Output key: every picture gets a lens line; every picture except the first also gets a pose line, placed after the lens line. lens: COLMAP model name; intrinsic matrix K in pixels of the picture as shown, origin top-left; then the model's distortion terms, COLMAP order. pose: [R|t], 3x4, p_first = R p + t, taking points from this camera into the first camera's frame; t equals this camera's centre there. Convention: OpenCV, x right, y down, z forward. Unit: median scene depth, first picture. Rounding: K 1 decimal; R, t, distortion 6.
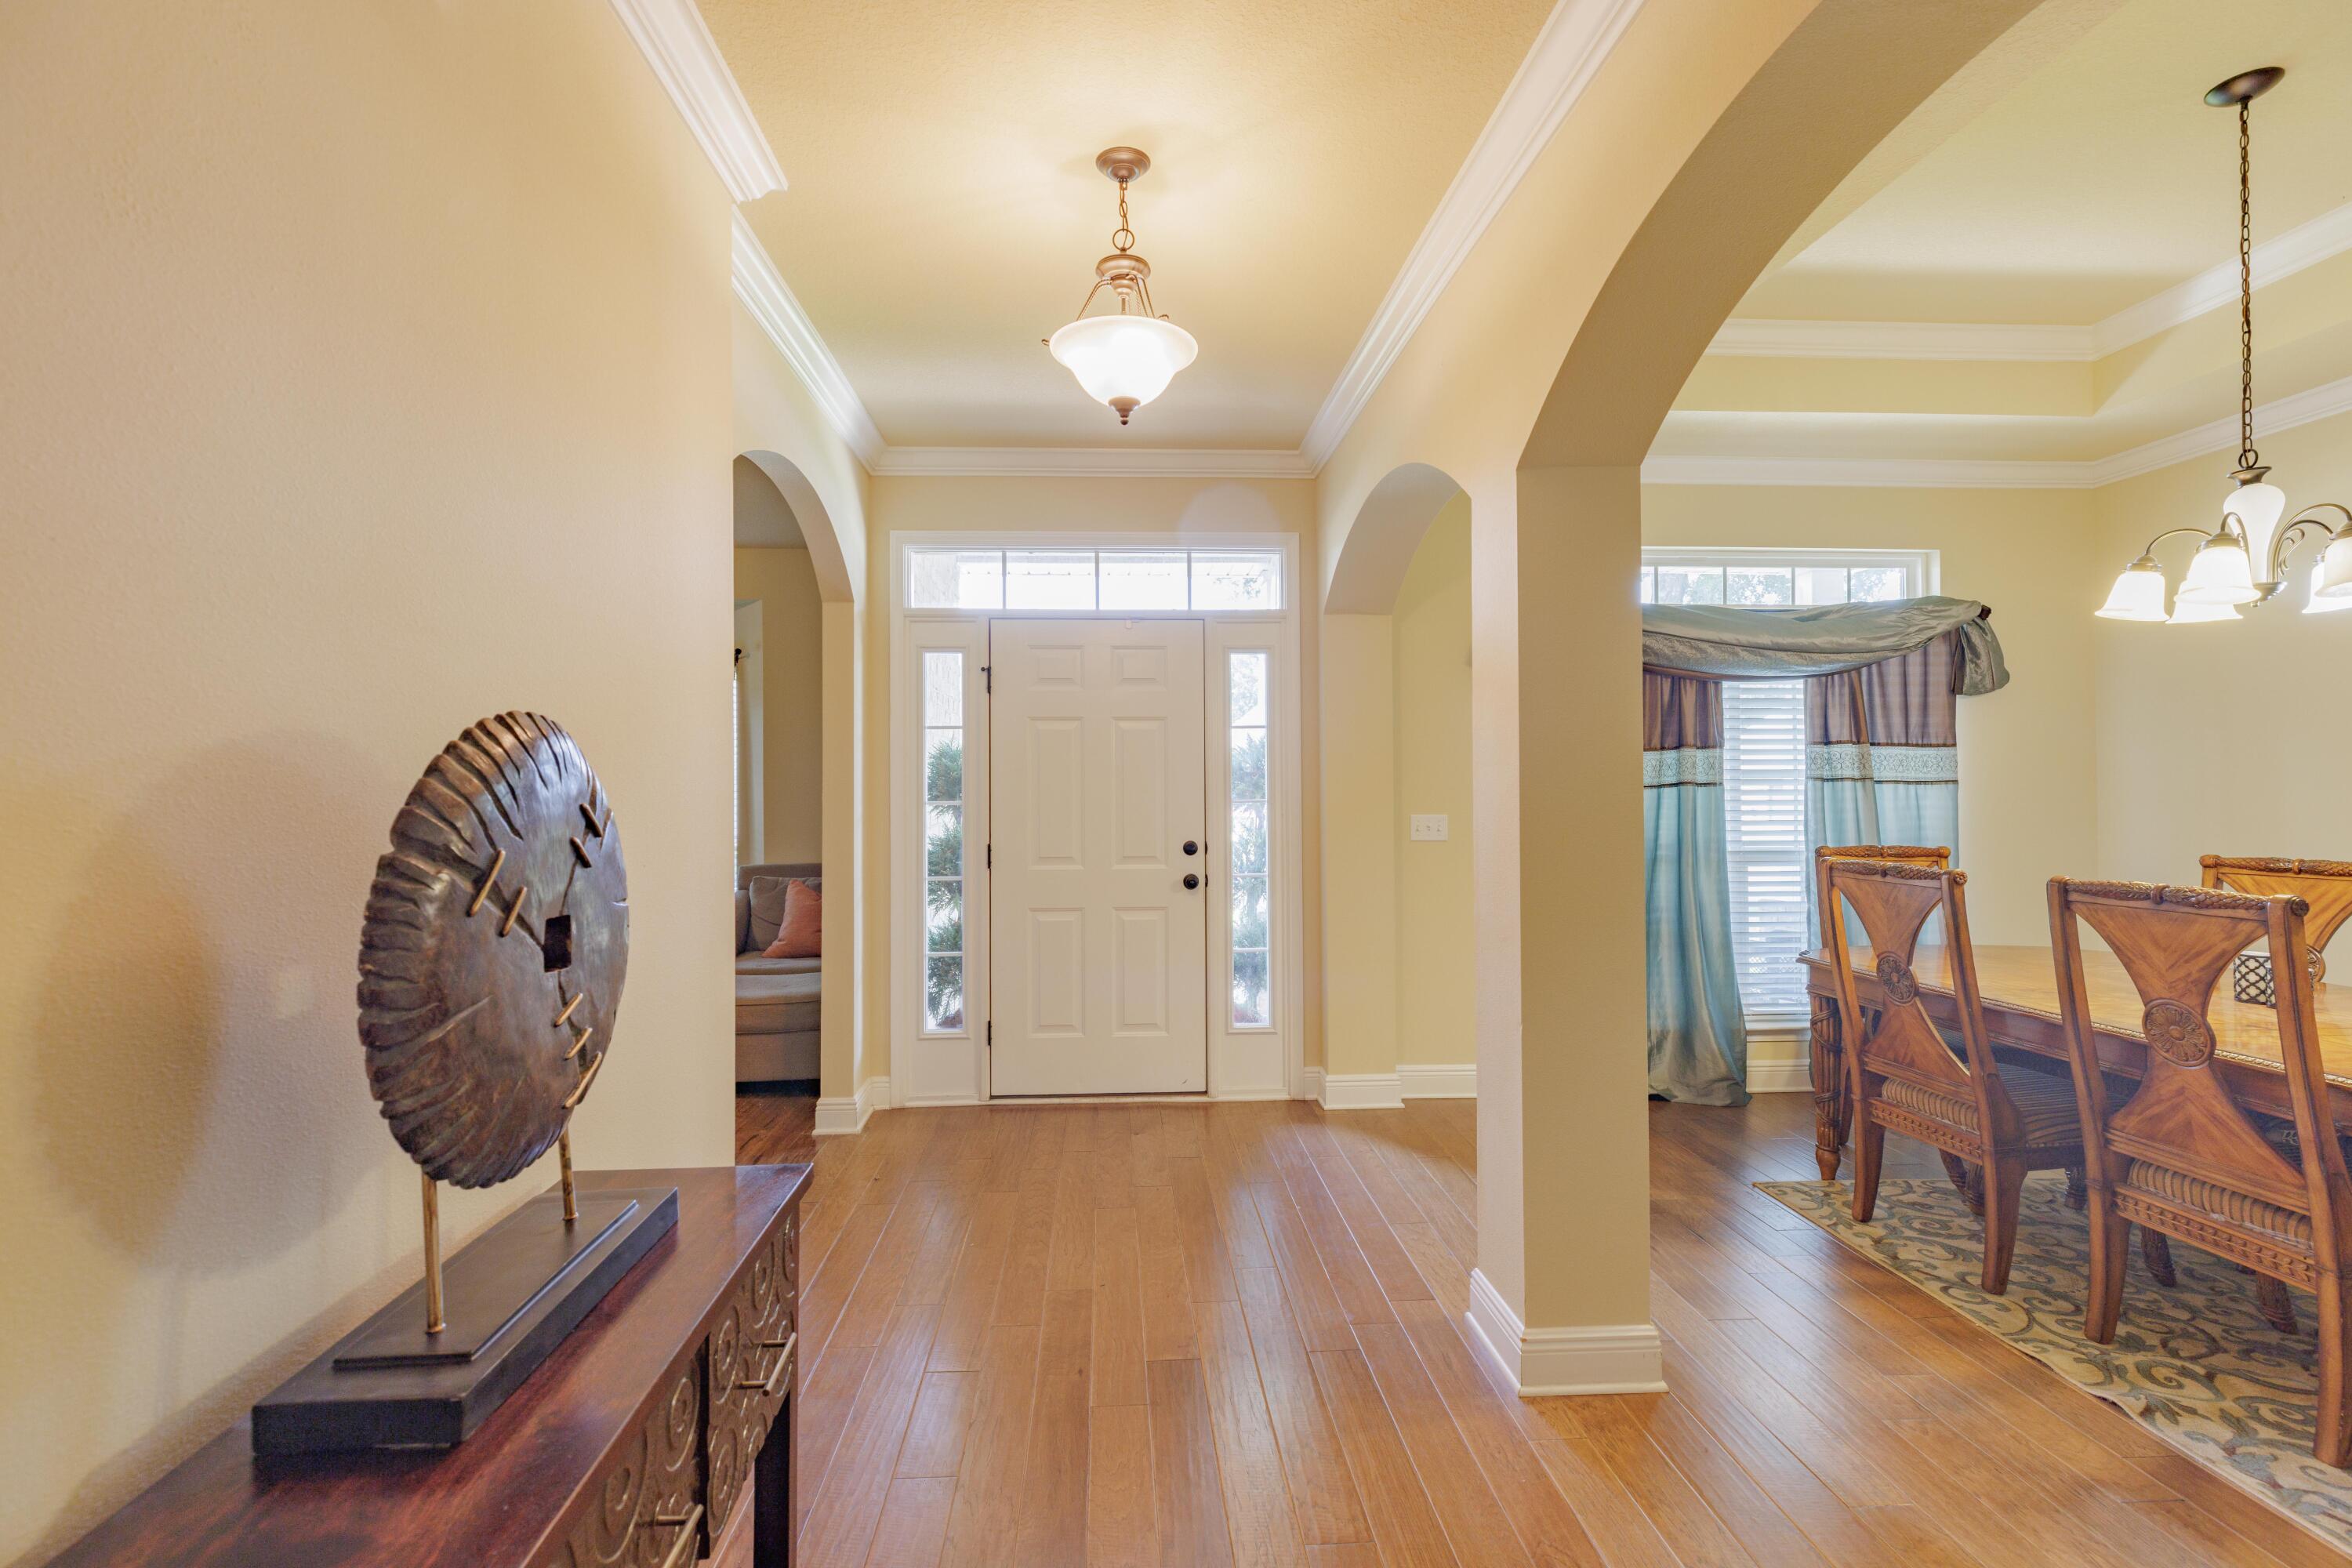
lens RADIAL K [[1044.5, 0, 1164.6], [0, 1044.5, 776.5], [0, 0, 1]] dist [0.002041, -0.000909]
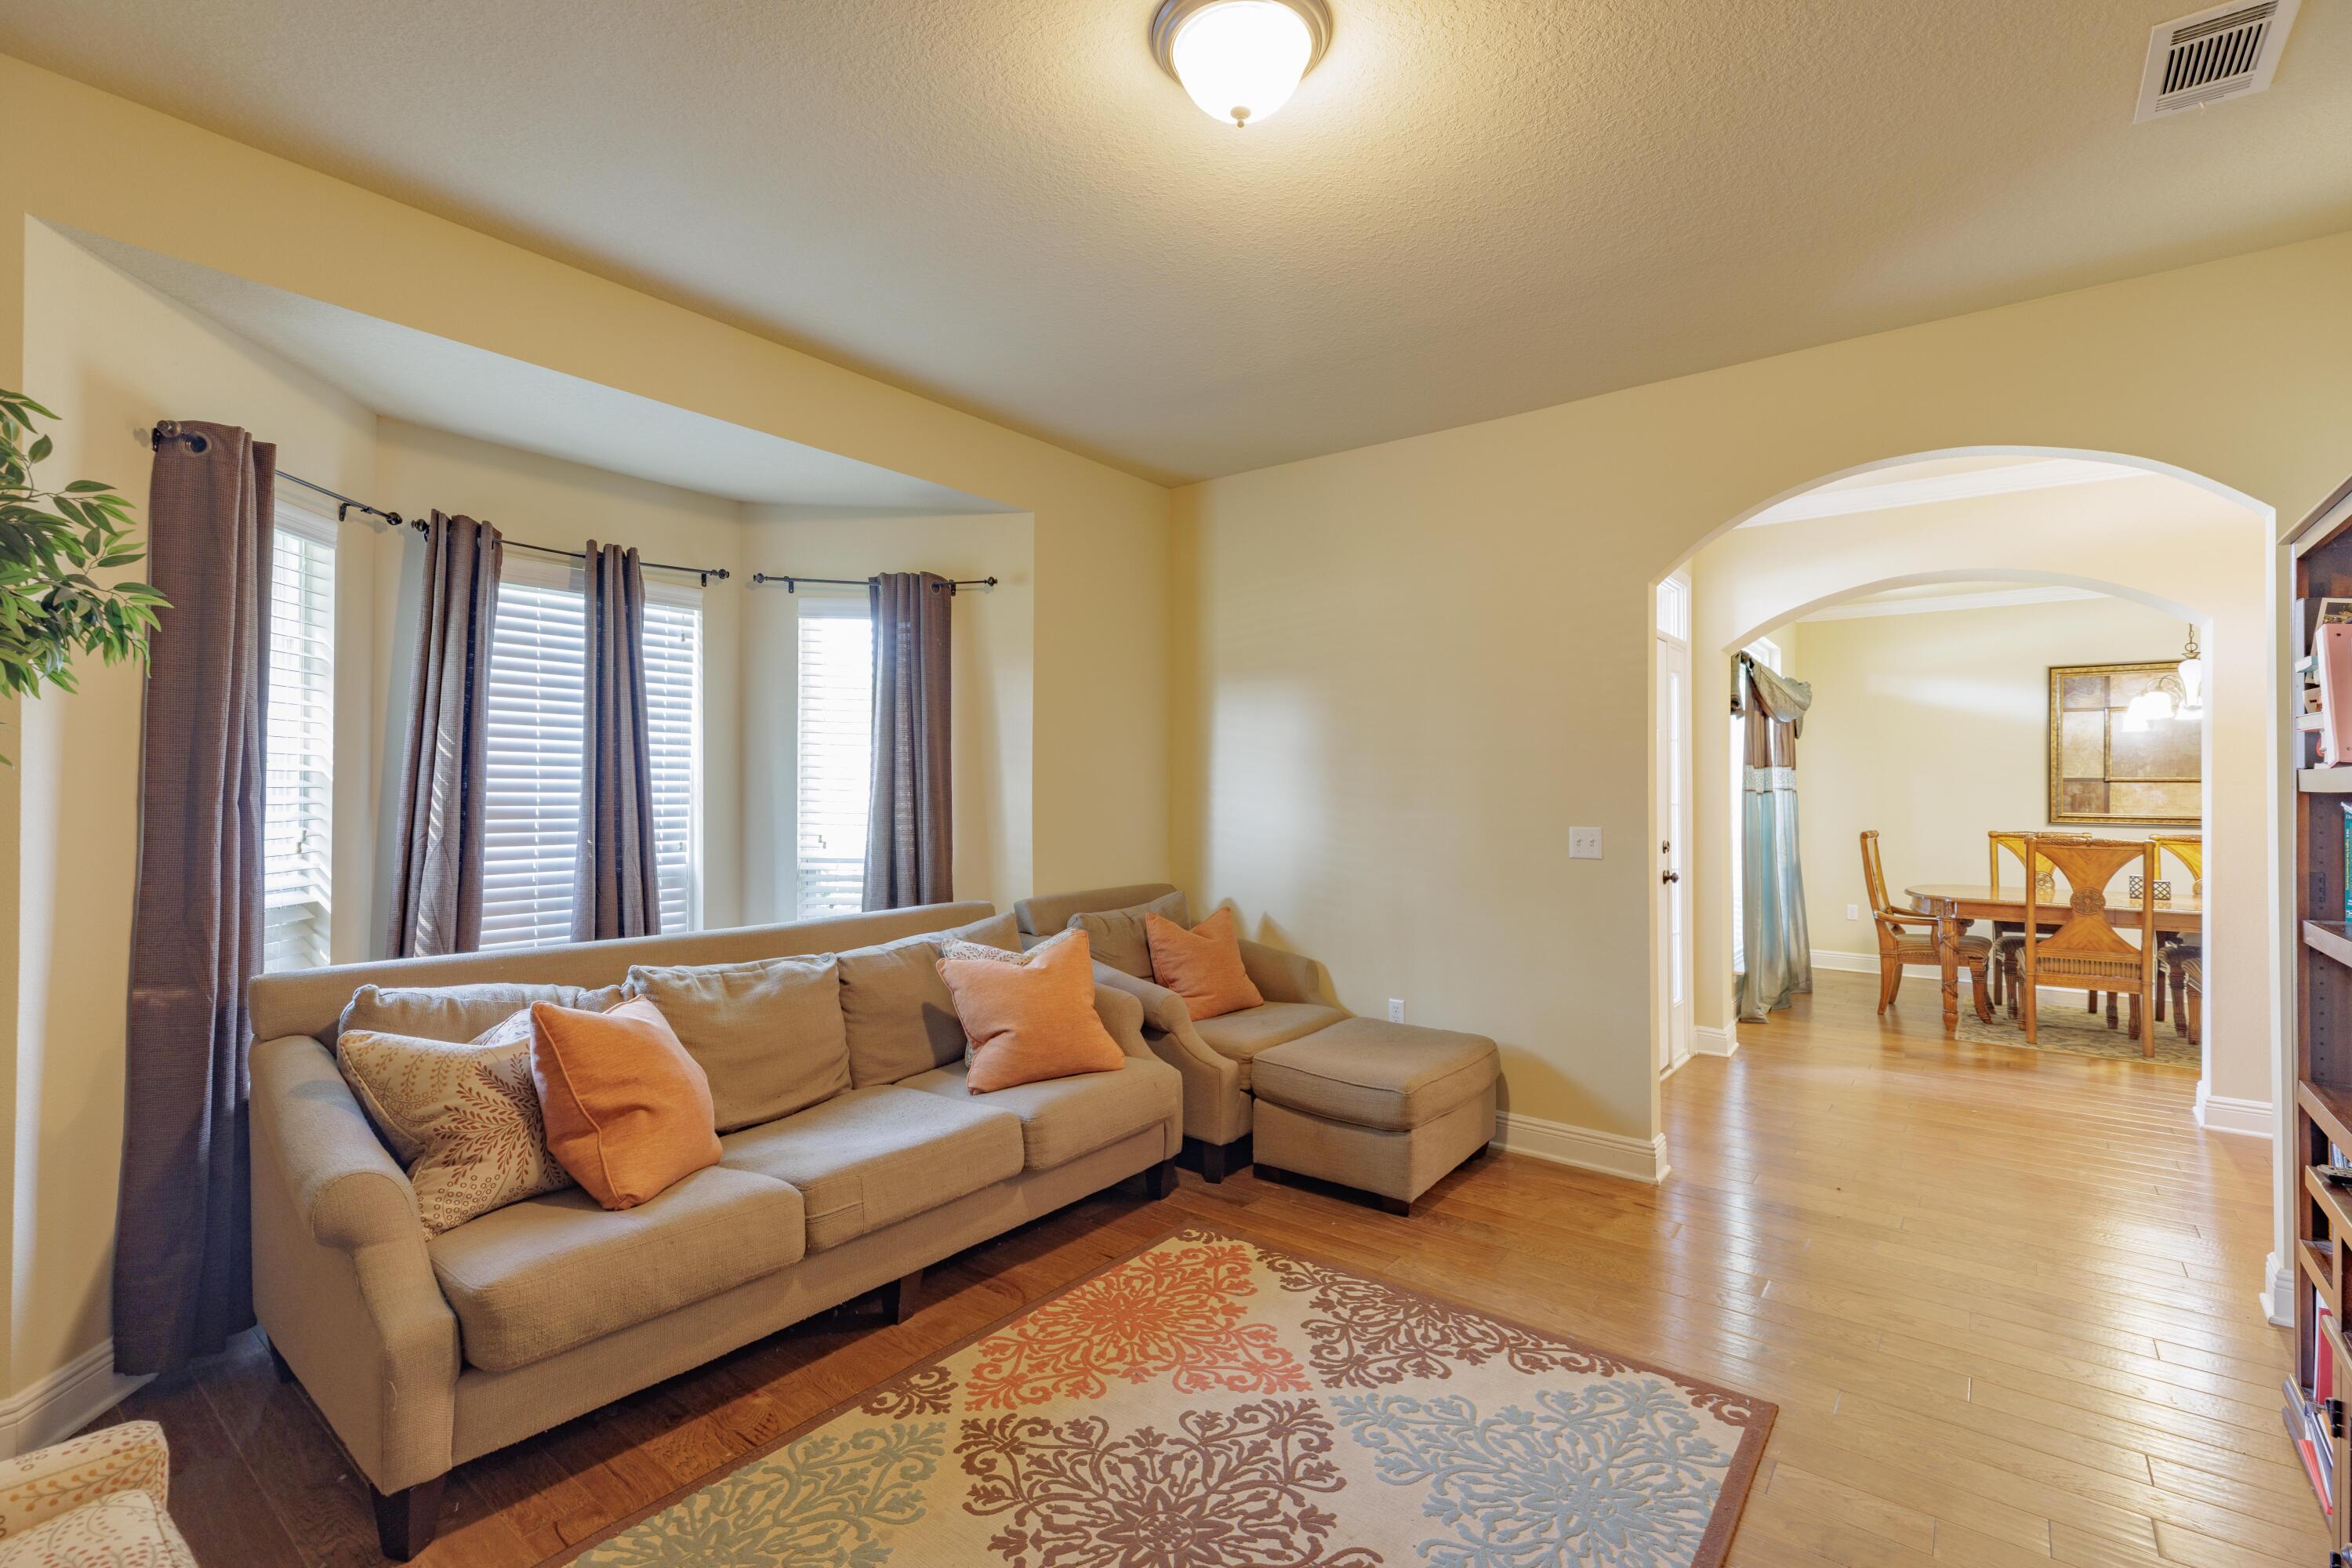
lens RADIAL K [[1044.5, 0, 1164.6], [0, 1044.5, 776.5], [0, 0, 1]] dist [0.002041, -0.000909]
pose [[0.664862, 0.017122, 0.746770, -1.992598], [-0.017127, 0.999824, -0.007675, 0.018993], [-0.746769, -0.007687, 0.665039, 1.136813]]
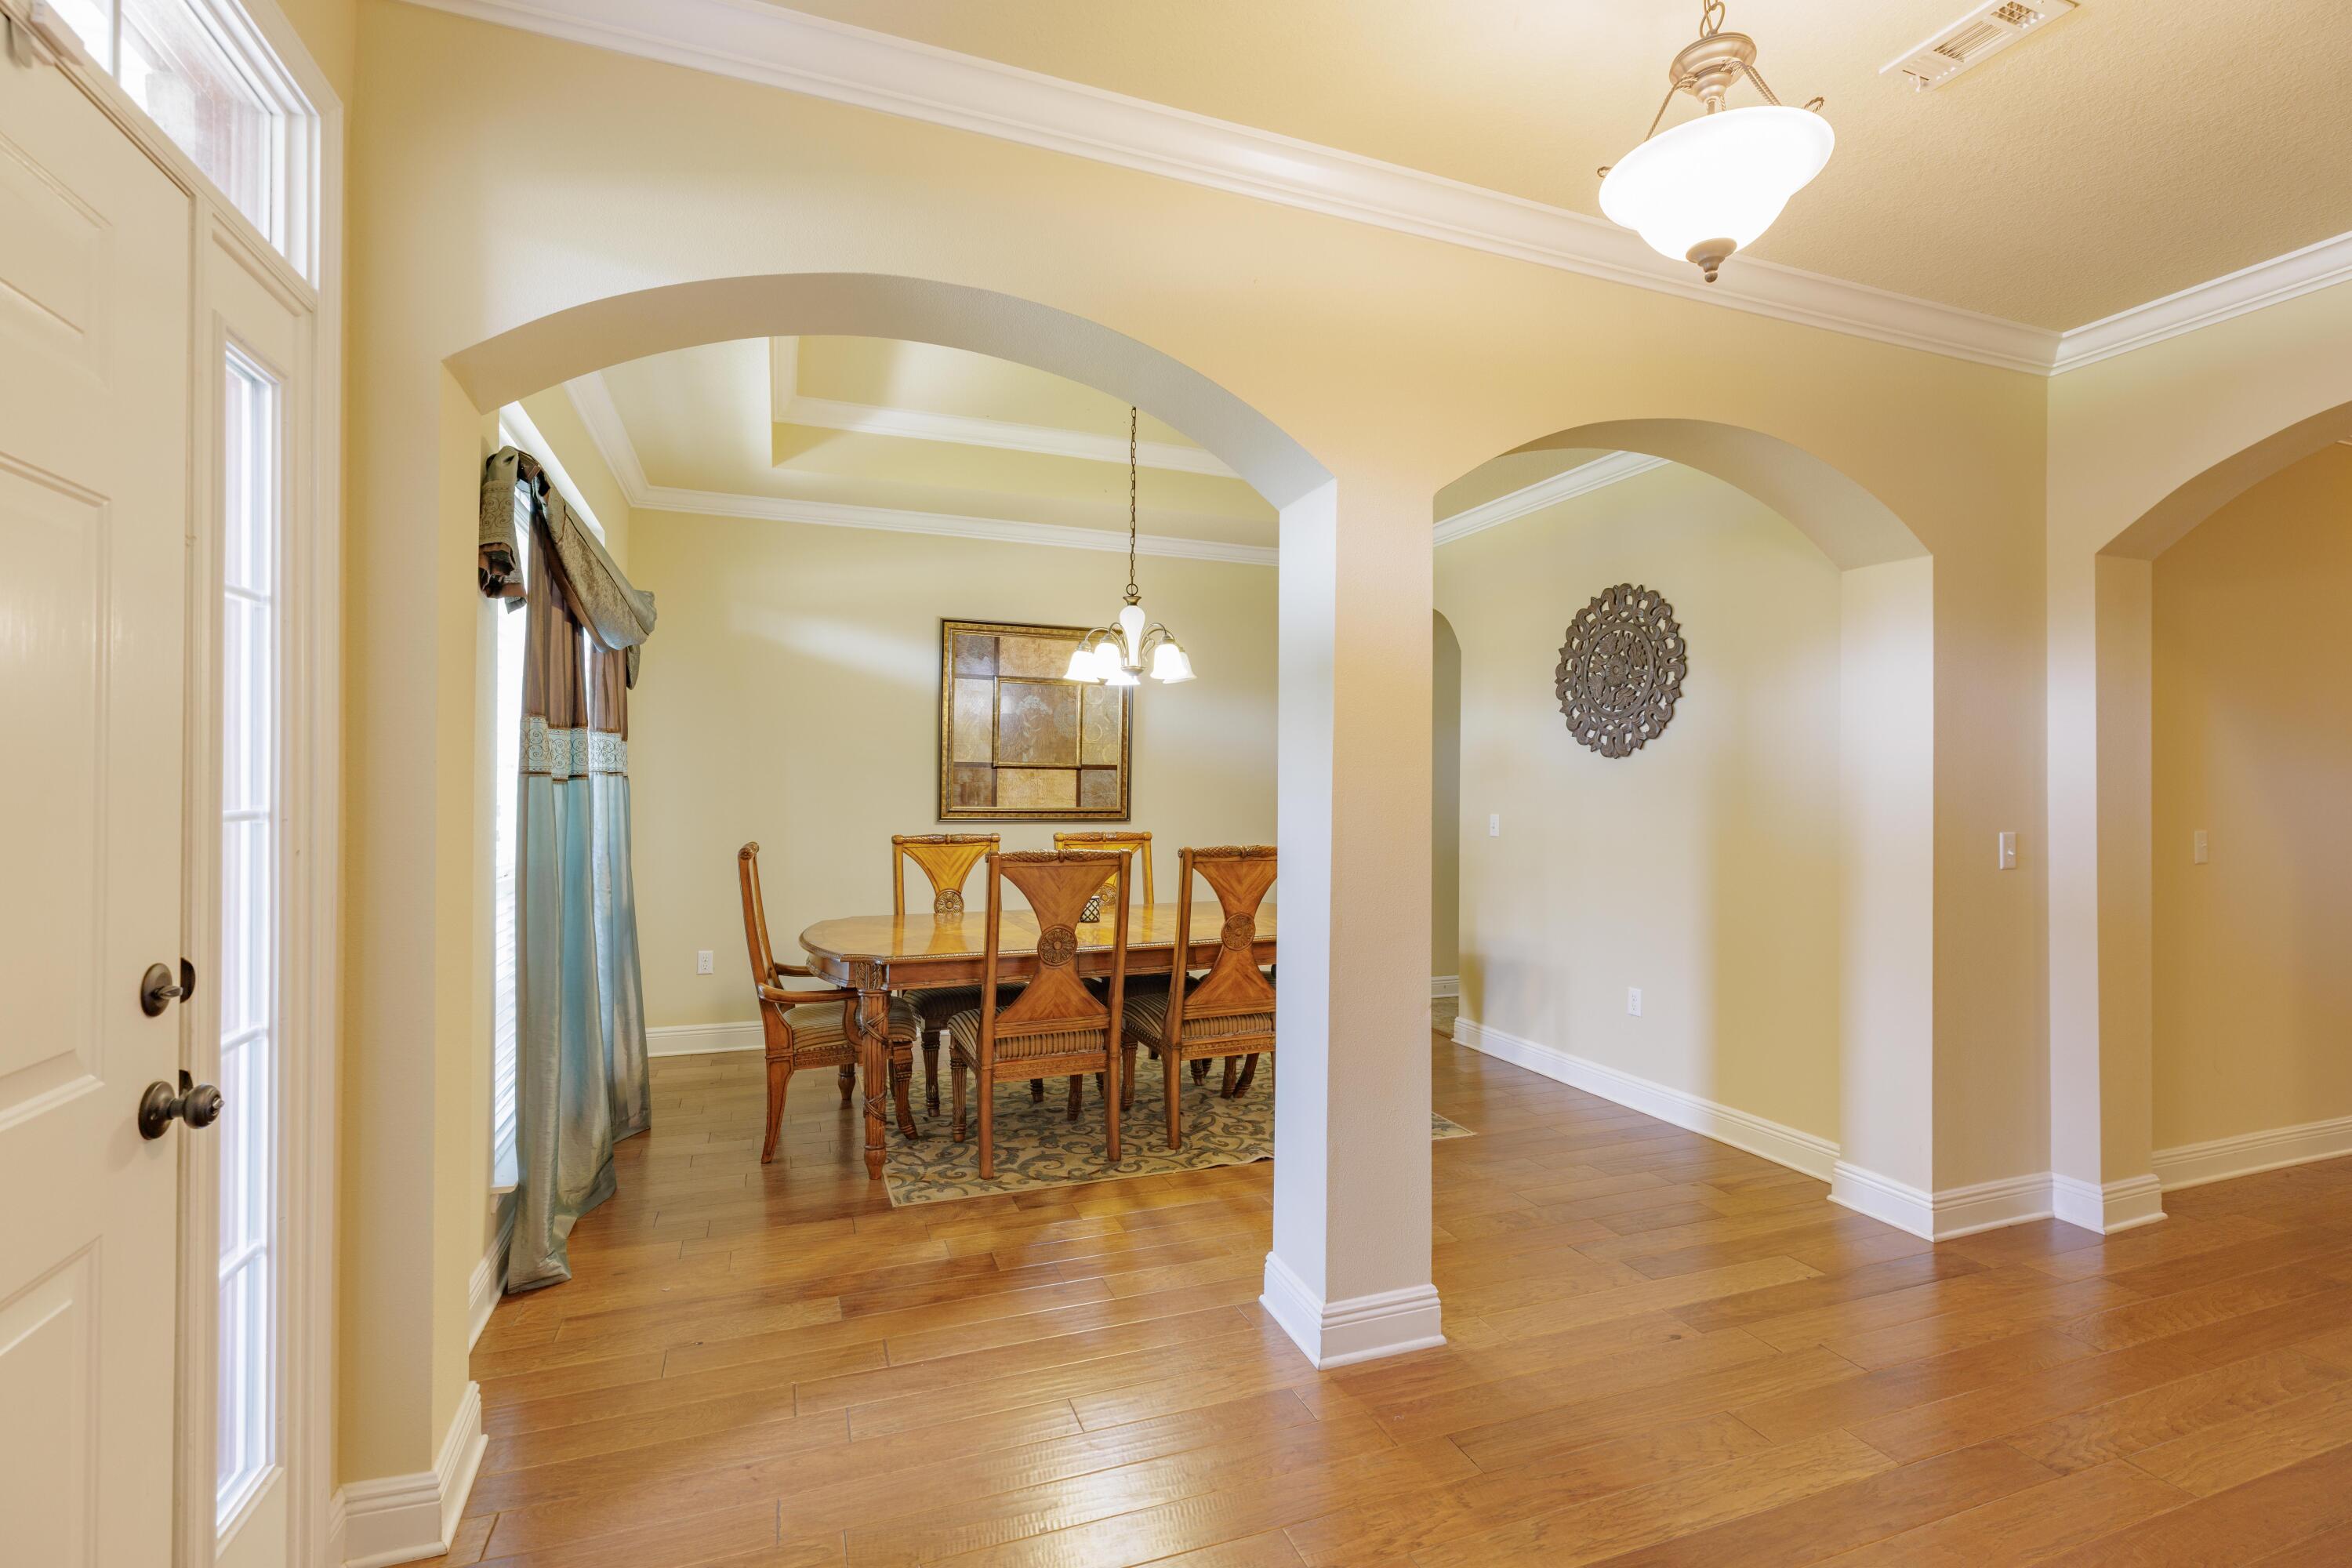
lens RADIAL K [[1044.5, 0, 1164.6], [0, 1044.5, 776.5], [0, 0, 1]] dist [0.002041, -0.000909]
pose [[-0.297015, 0.010767, 0.954812, -0.553111], [-0.018523, 0.999683, -0.017035, 0.019136], [-0.954693, -0.022746, -0.296721, 1.425186]]
